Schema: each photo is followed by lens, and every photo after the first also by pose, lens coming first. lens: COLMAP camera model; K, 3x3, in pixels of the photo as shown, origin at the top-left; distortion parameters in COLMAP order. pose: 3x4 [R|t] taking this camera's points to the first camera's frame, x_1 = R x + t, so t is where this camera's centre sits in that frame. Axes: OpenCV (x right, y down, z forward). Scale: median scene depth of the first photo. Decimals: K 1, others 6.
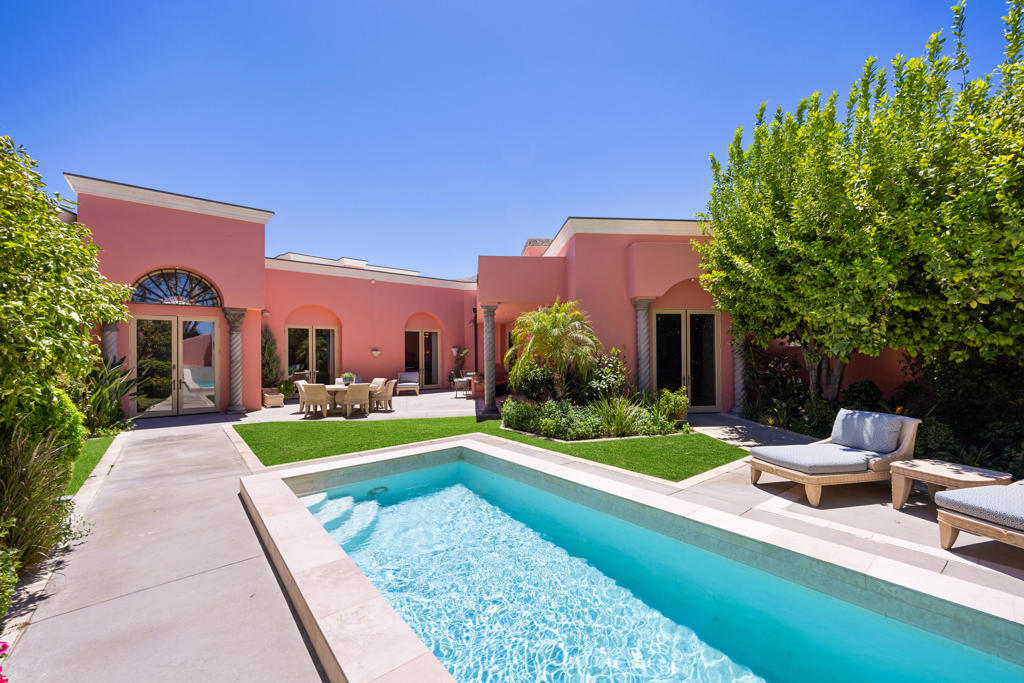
lens RADIAL K [[395.7, 0, 490.8], [0, 395.7, 352.5], [0, 0, 1]] dist [-0.006248, -0.000565]
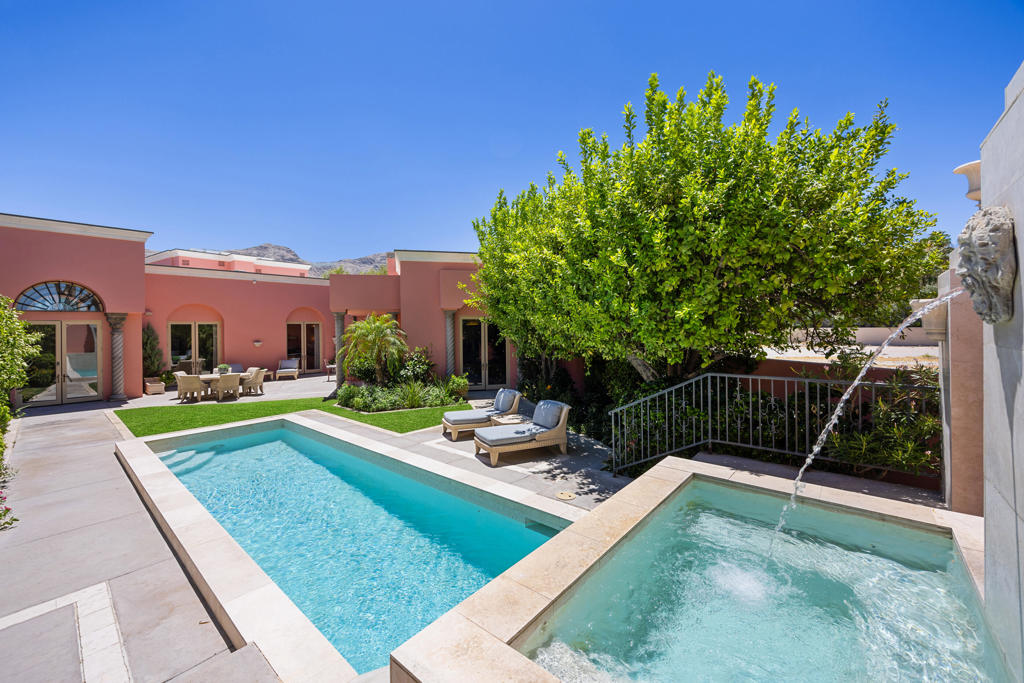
lens RADIAL K [[395.7, 0, 491.6], [0, 395.7, 328.4], [0, 0, 1]] dist [-0.006248, -0.000565]
pose [[0.984557, -0.001803, 0.175057, 0.263059], [0.001283, 0.999994, 0.003082, -0.067195], [-0.175062, -0.002810, 0.984553, -0.373593]]
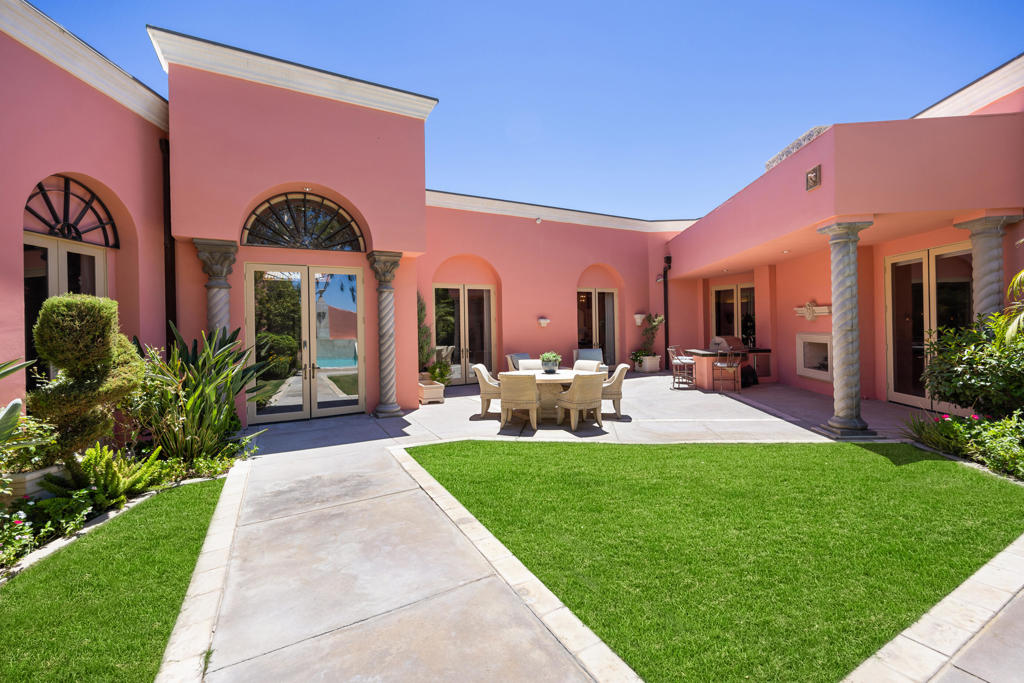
lens RADIAL K [[395.7, 0, 476.5], [0, 395.7, 328.5], [0, 0, 1]] dist [-0.006248, -0.000565]
pose [[0.976867, -0.007159, -0.213729, -0.365830], [0.009753, 0.999891, 0.011085, 0.006070], [0.213626, -0.012913, 0.976830, 0.399942]]
